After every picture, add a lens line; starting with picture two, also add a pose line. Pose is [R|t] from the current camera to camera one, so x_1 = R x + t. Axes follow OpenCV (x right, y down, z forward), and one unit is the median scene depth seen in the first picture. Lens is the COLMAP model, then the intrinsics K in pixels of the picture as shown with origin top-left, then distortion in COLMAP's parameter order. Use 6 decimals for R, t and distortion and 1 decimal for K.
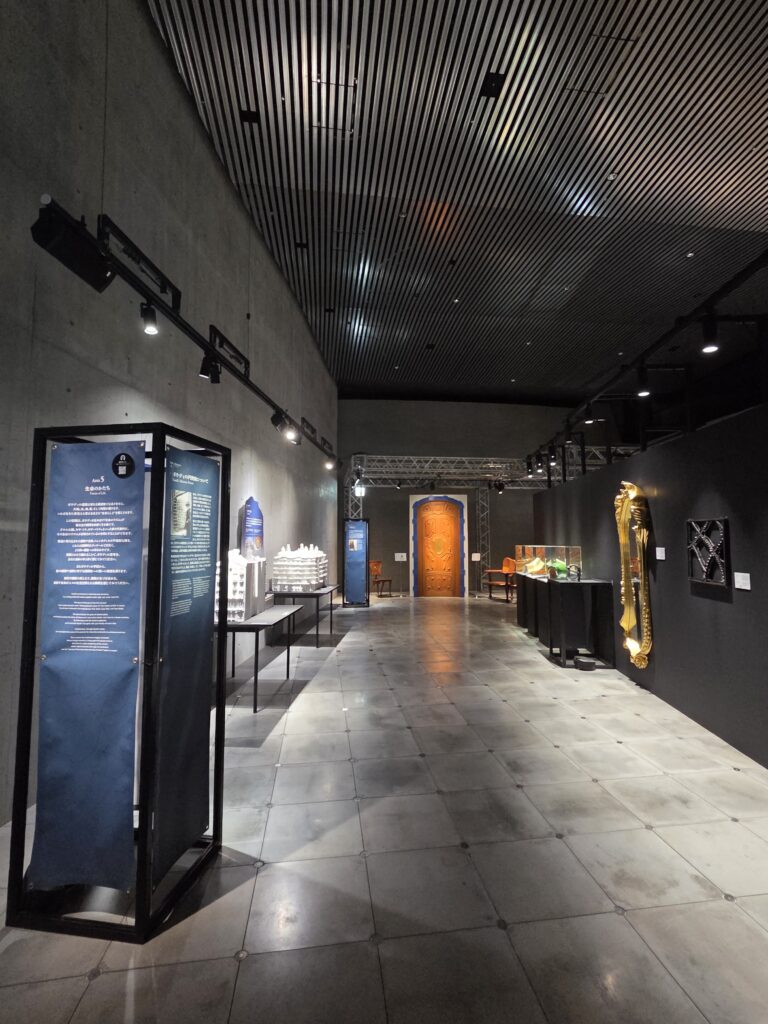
lens RADIAL K [[411.0, 0, 384.0], [0, 411.0, 512.0], [0, 0, 1]] dist [0.000645, 0.000022]
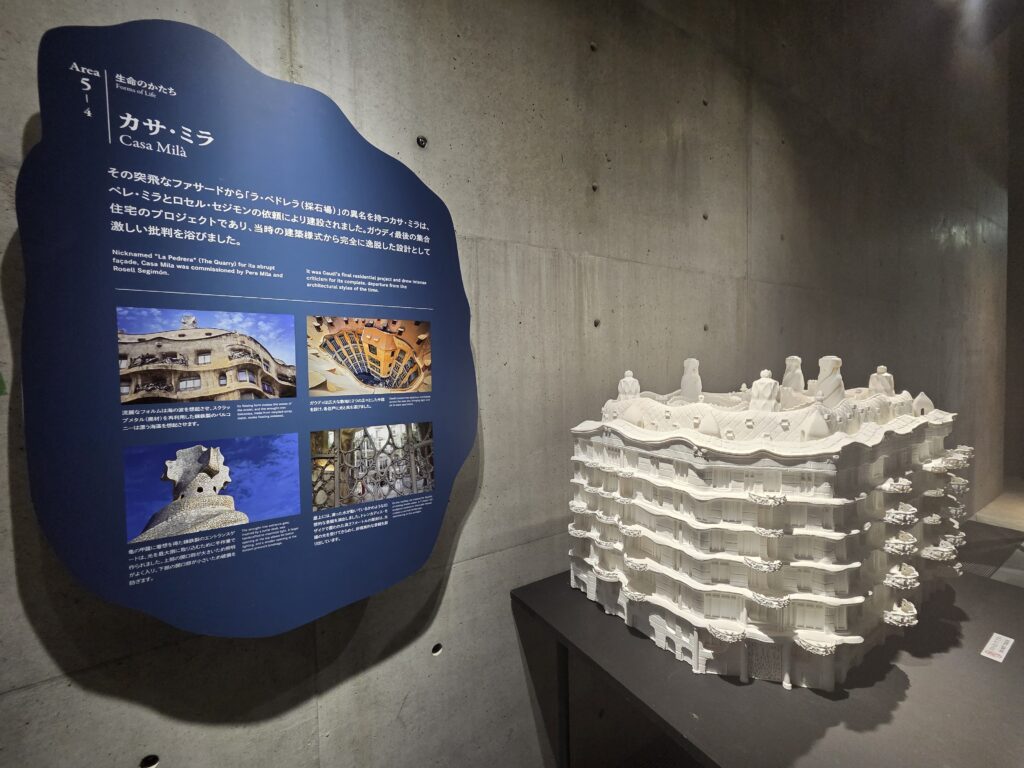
lens RADIAL K [[411.4, 0, 512.0], [0, 411.4, 384.0], [0, 0, 1]] dist [0.000755, 0.000075]
pose [[0.566990, 0.011376, -0.823646, -0.117355], [0.076009, 0.994916, 0.066065, 0.071670], [0.820210, -0.100062, 0.563243, 0.850189]]
